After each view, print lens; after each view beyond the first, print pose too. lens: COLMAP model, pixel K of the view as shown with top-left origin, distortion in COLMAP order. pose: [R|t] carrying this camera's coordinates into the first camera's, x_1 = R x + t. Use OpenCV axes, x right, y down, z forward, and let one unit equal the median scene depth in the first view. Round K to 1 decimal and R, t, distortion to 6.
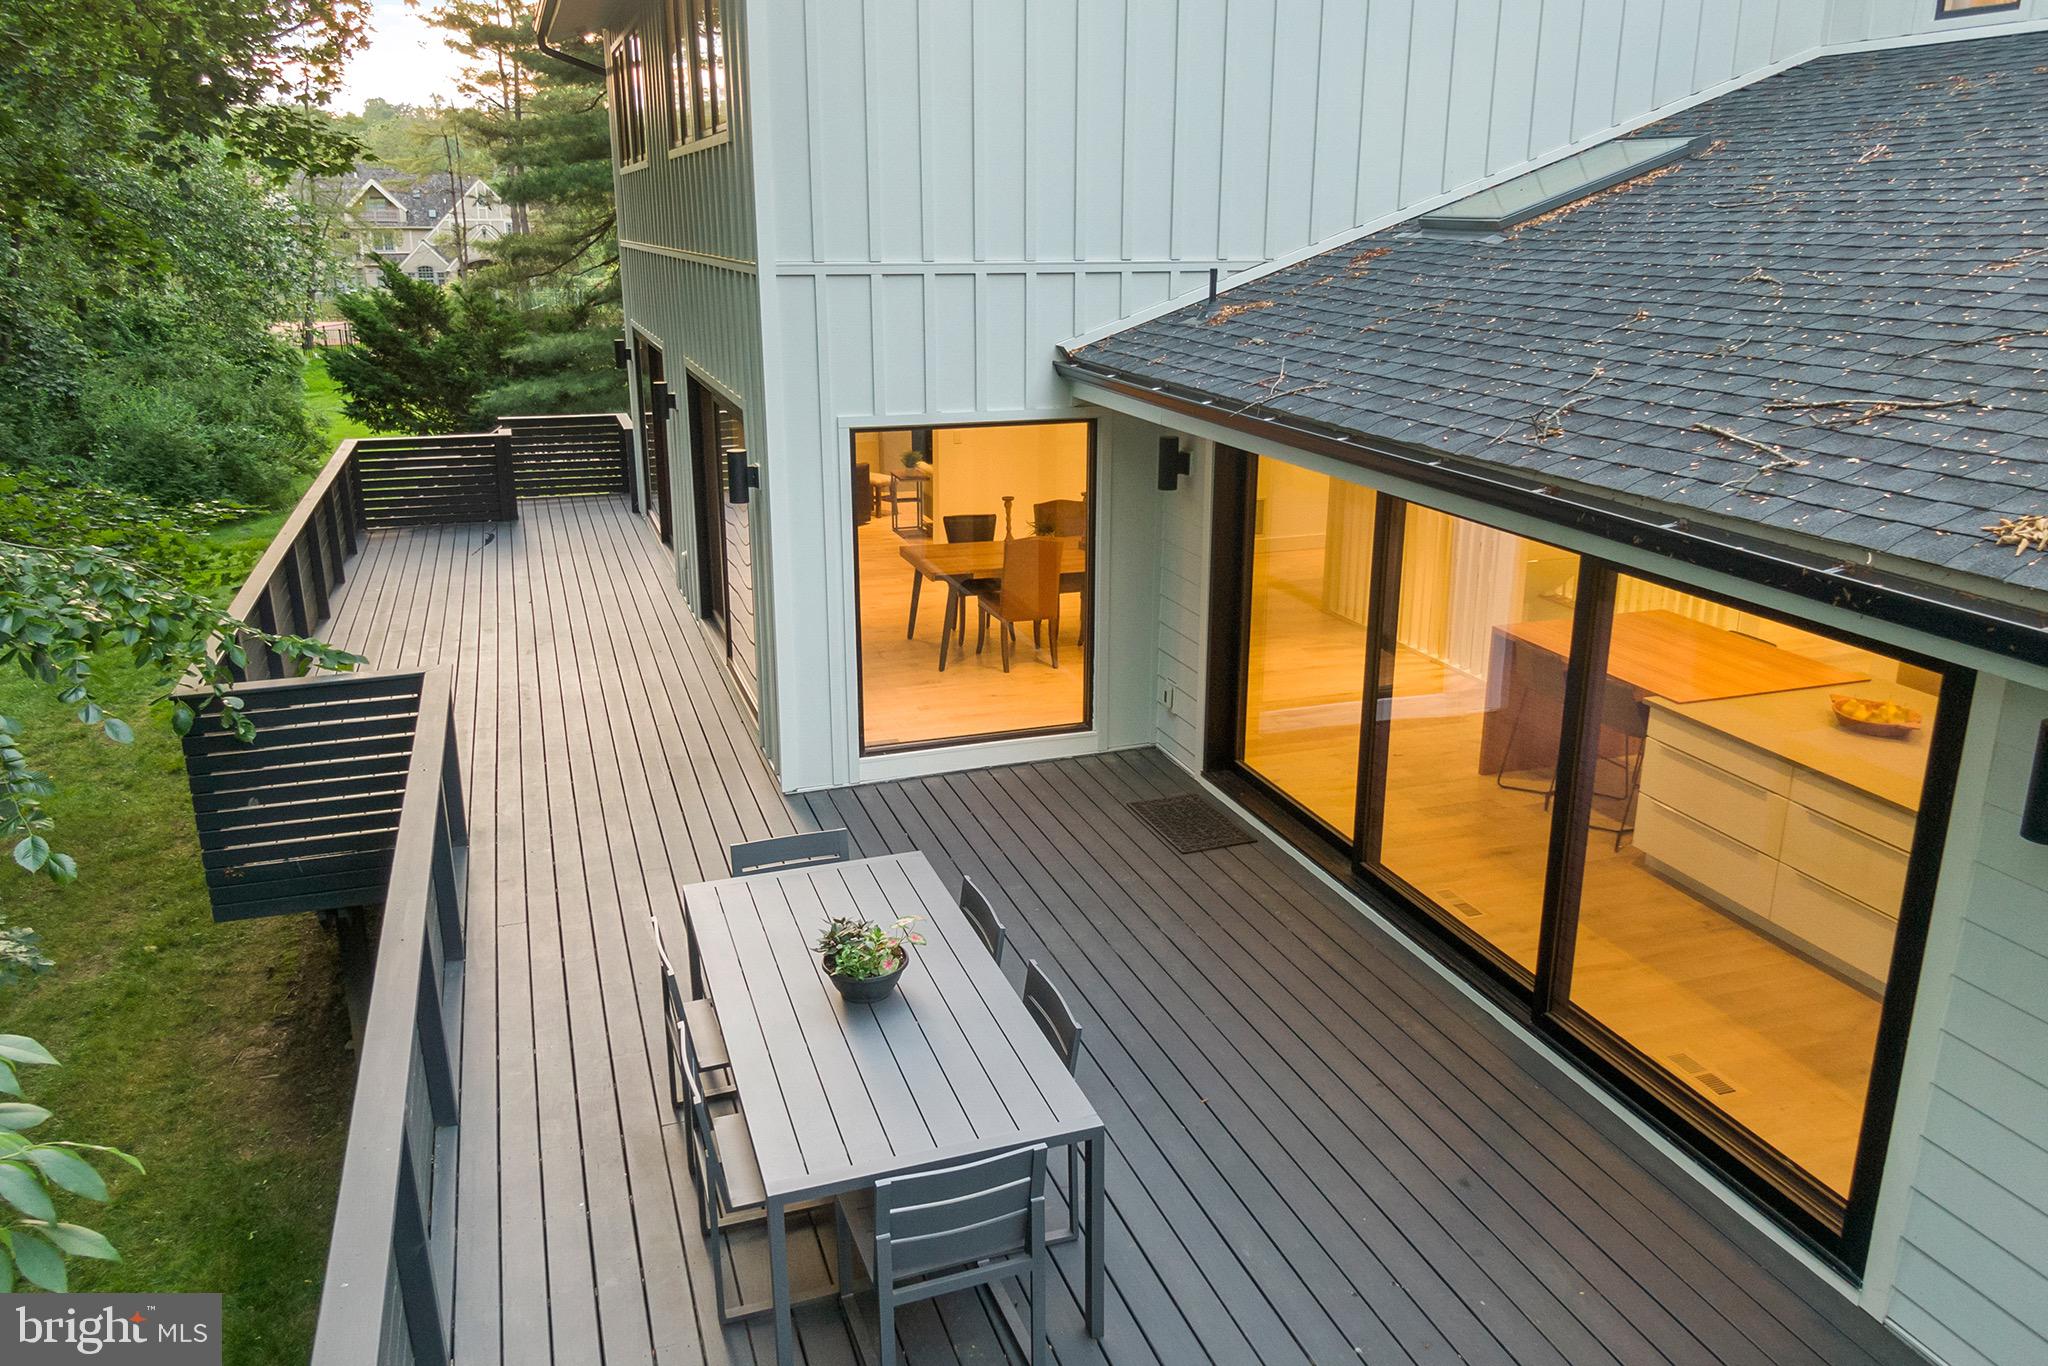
lens RADIAL K [[1490.2, 0, 1021.3], [0, 1490.2, 646.6], [0, 0, 1]] dist [0.026630, -0.004659]
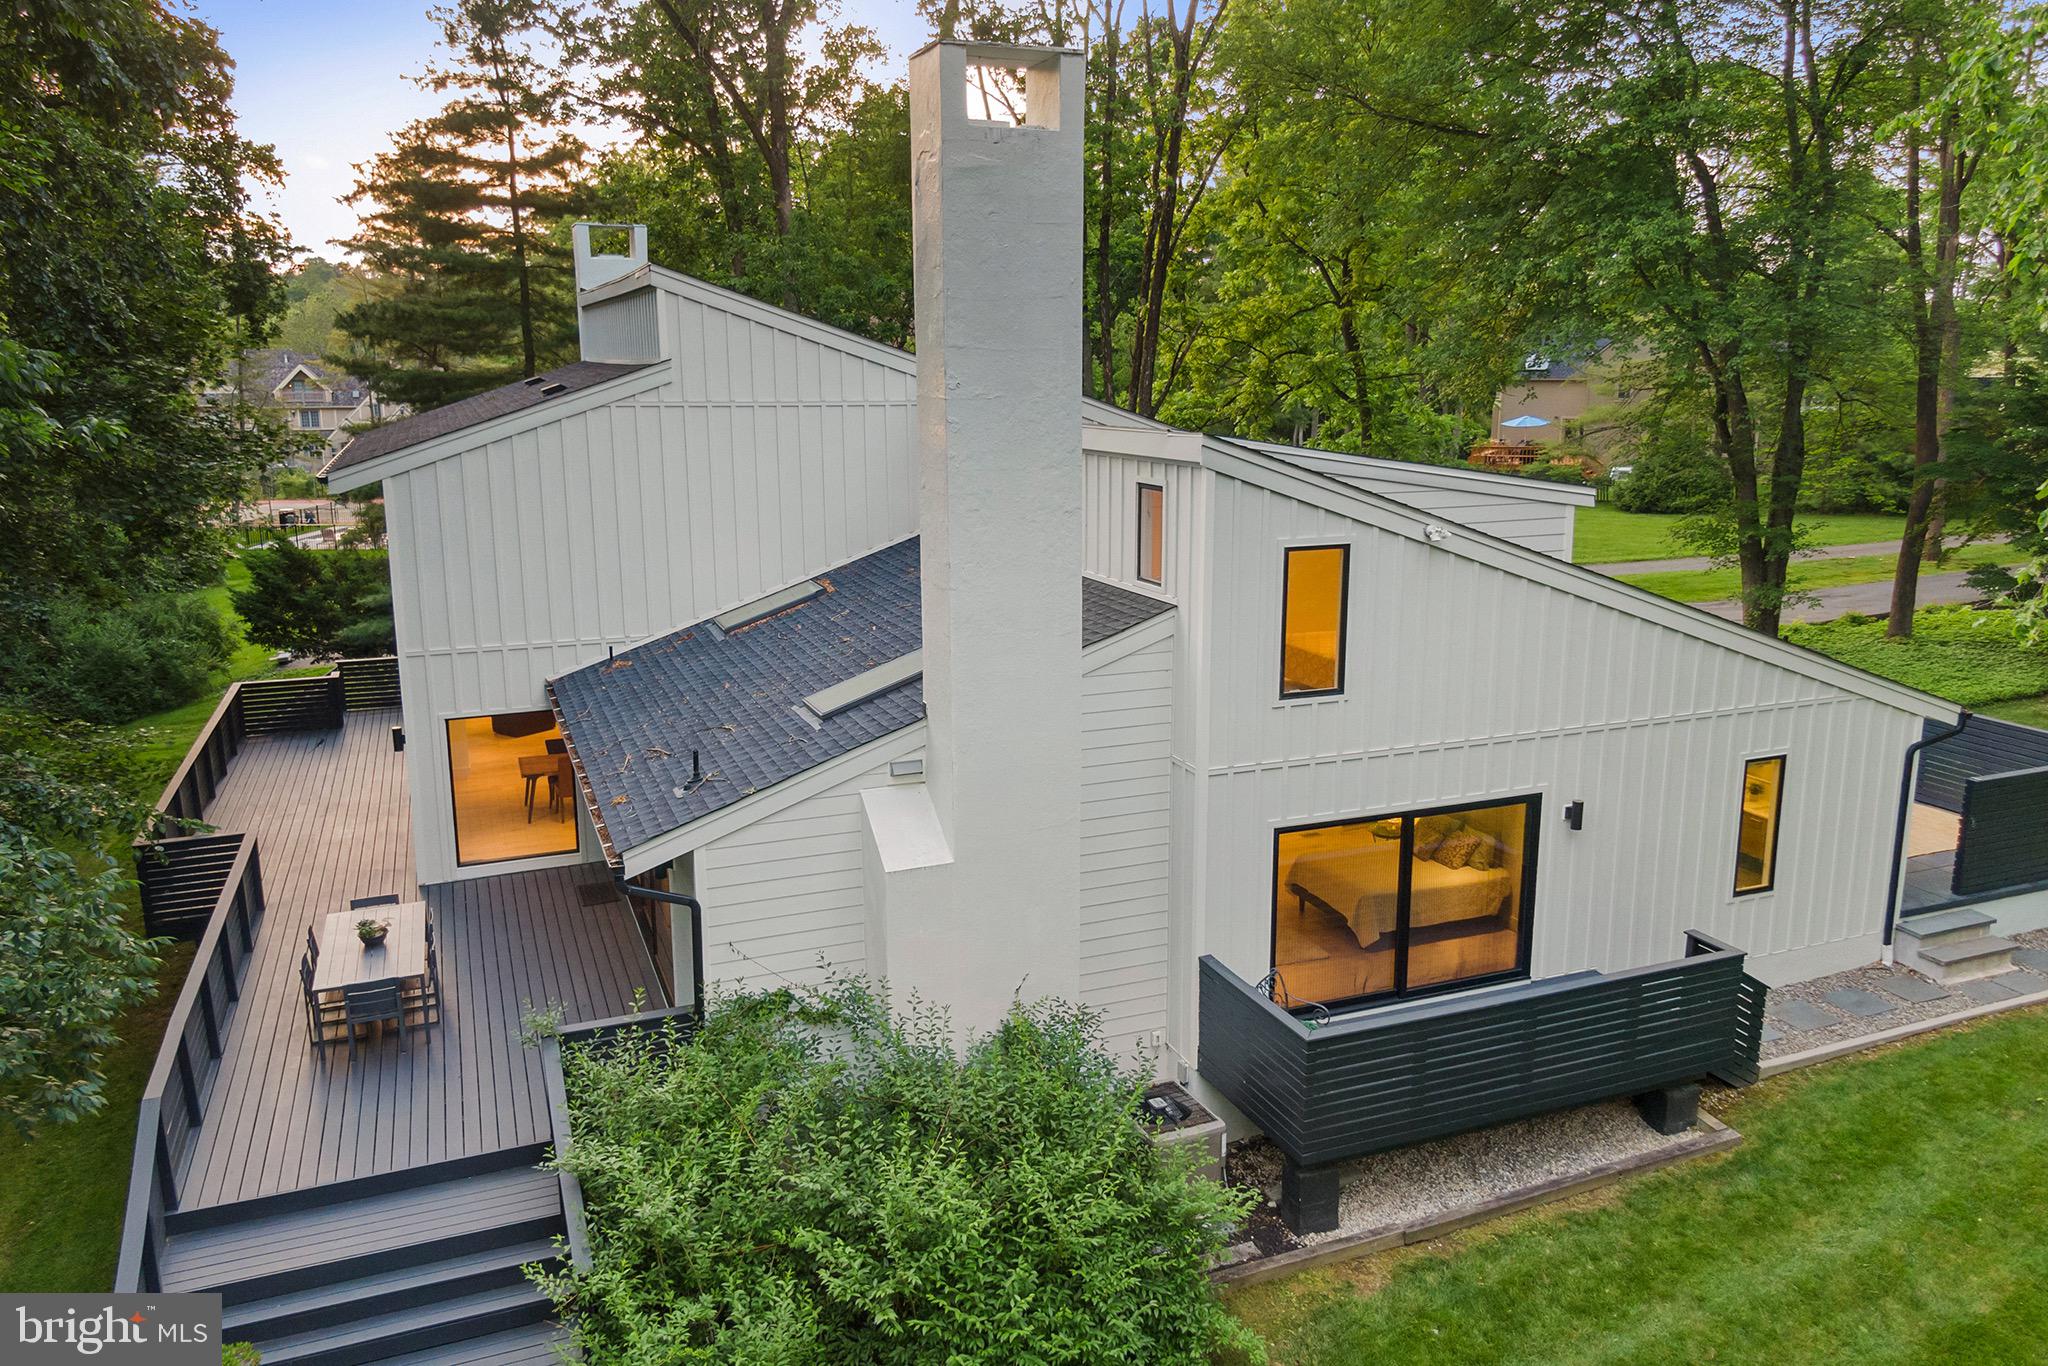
lens RADIAL K [[1449.1, 0, 1028.3], [0, 1449.1, 655.6], [0, 0, 1]] dist [0.004862, 0.000576]
pose [[0.998381, -0.013644, 0.055216, 0.633793], [0.017914, 0.996825, -0.077588, -0.056004], [-0.053982, 0.078452, 0.995455, -1.210529]]
